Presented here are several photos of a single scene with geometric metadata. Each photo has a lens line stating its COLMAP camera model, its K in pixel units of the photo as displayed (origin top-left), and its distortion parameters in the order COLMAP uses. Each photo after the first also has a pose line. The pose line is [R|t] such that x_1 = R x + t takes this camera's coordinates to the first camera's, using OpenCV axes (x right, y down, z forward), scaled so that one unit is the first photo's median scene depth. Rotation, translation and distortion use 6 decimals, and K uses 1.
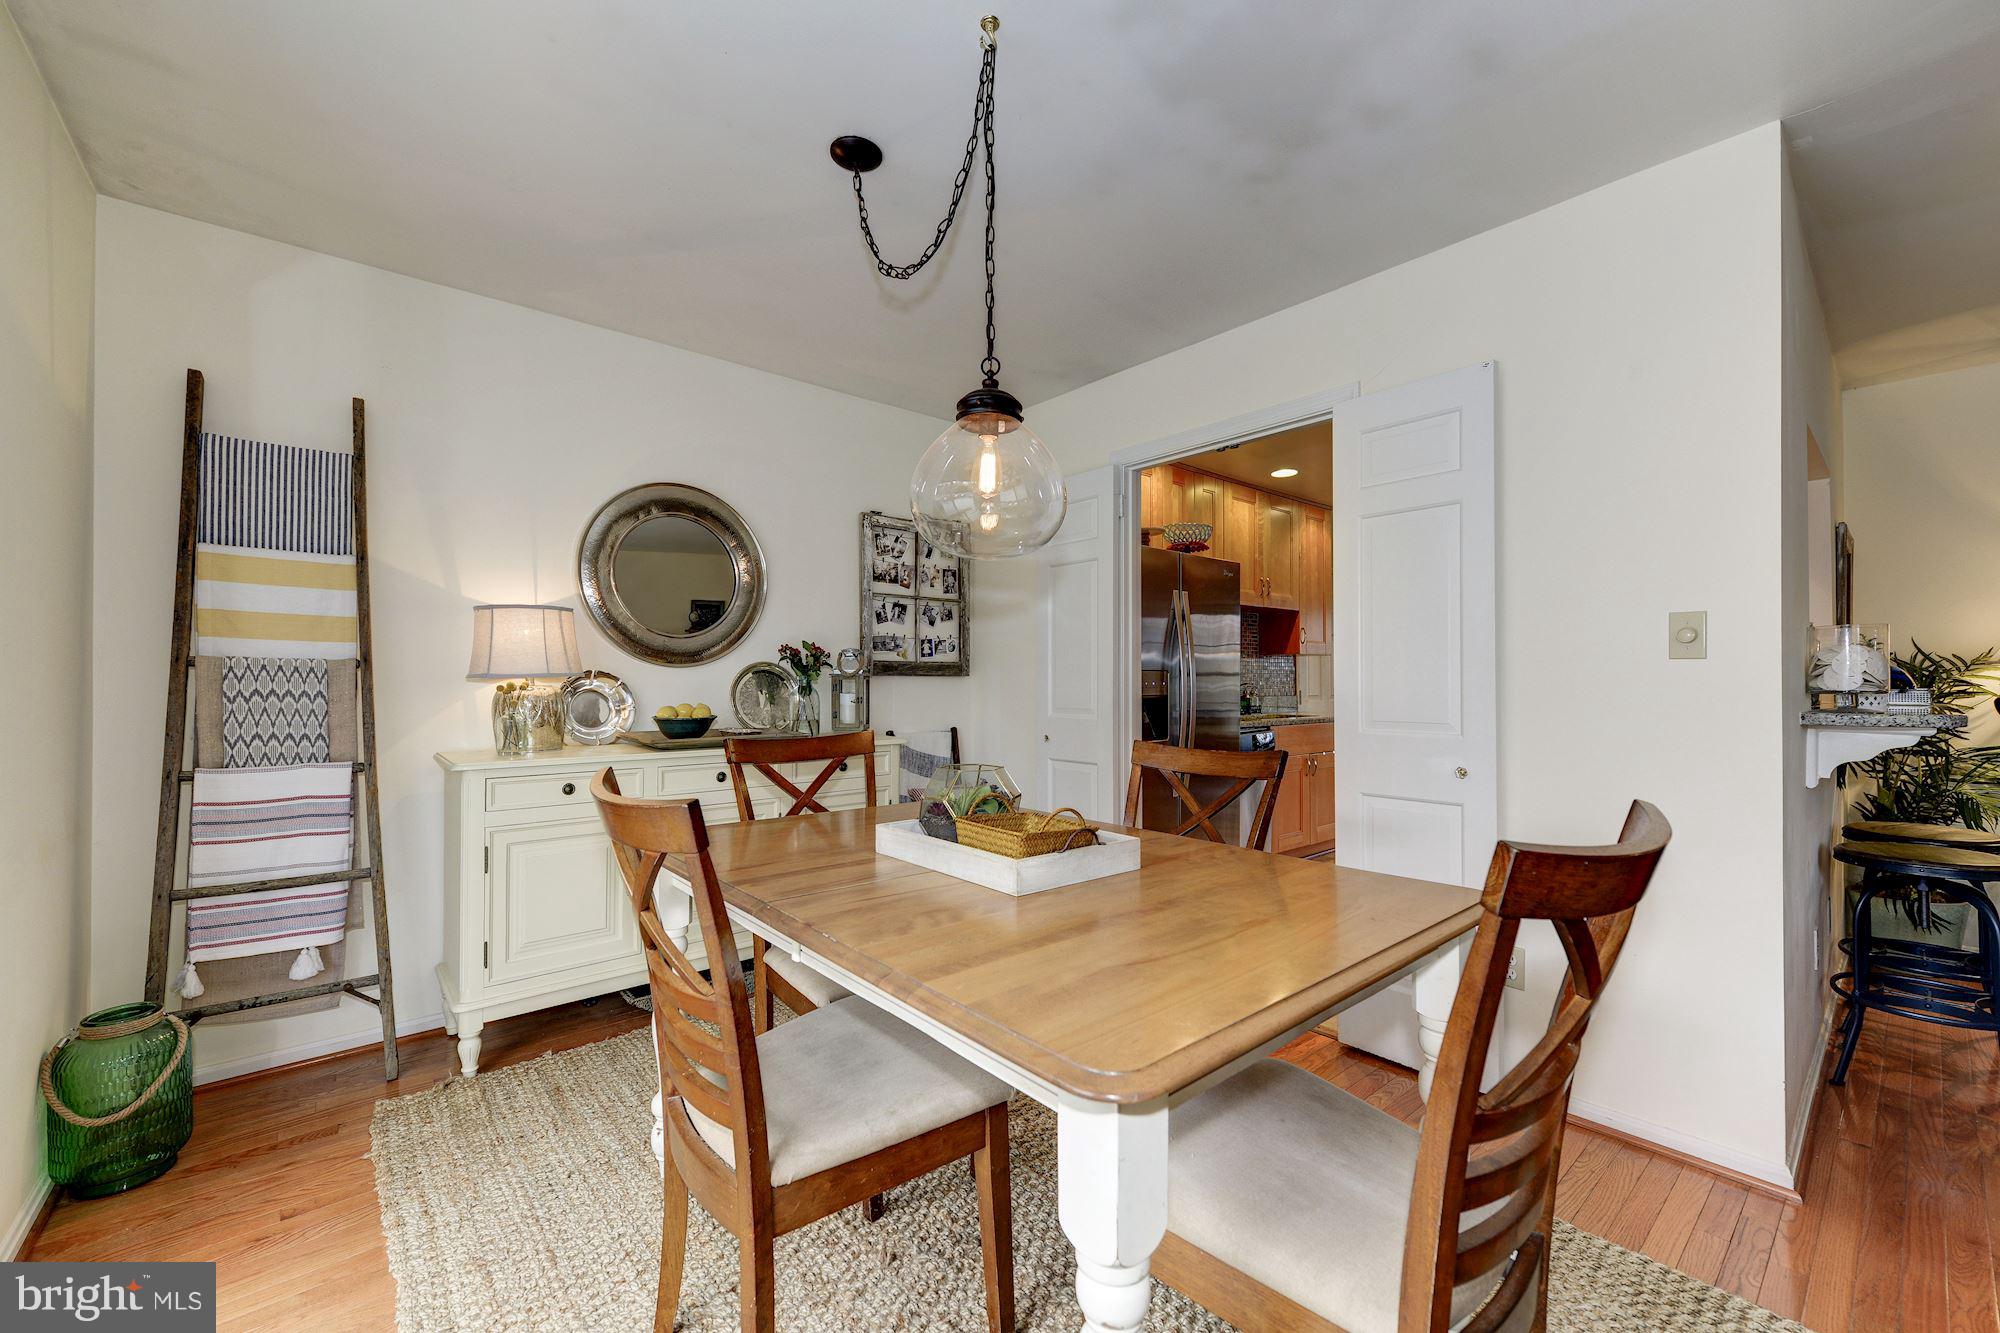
lens RADIAL K [[787.9, 0, 999.0], [0, 787.9, 675.4], [0, 0, 1]] dist [0.002036, 0.000371]
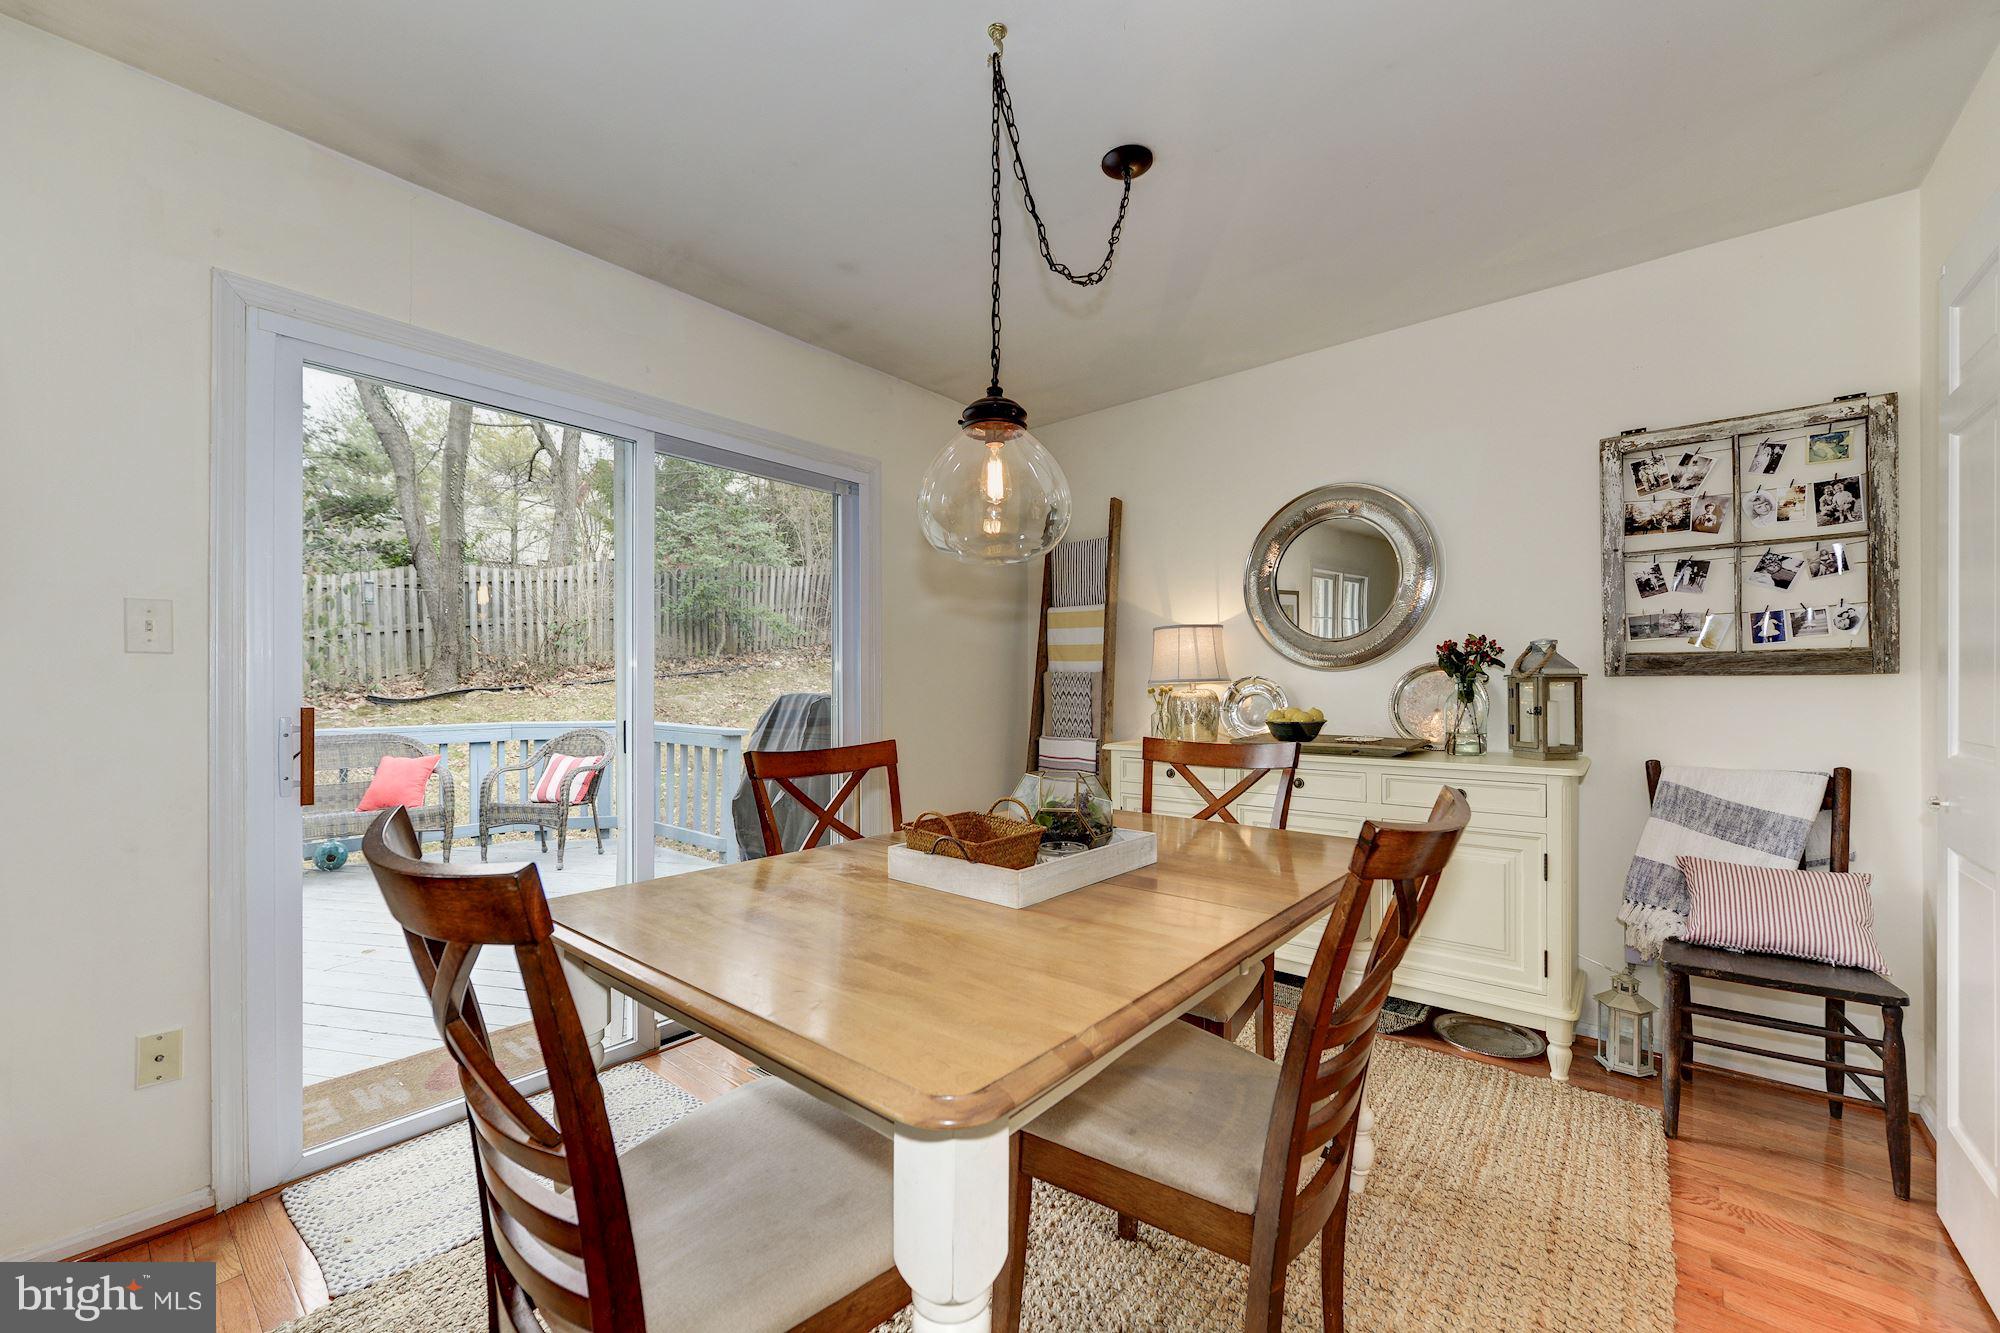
lens RADIAL K [[787.9, 0, 984.9], [0, 787.9, 688.9], [0, 0, 1]] dist [0.002036, 0.000371]
pose [[0.161703, 0.000242, -0.986839, 0.405843], [0.008936, 0.999959, 0.001710, 0.005108], [0.986799, -0.009095, 0.161694, 0.341260]]
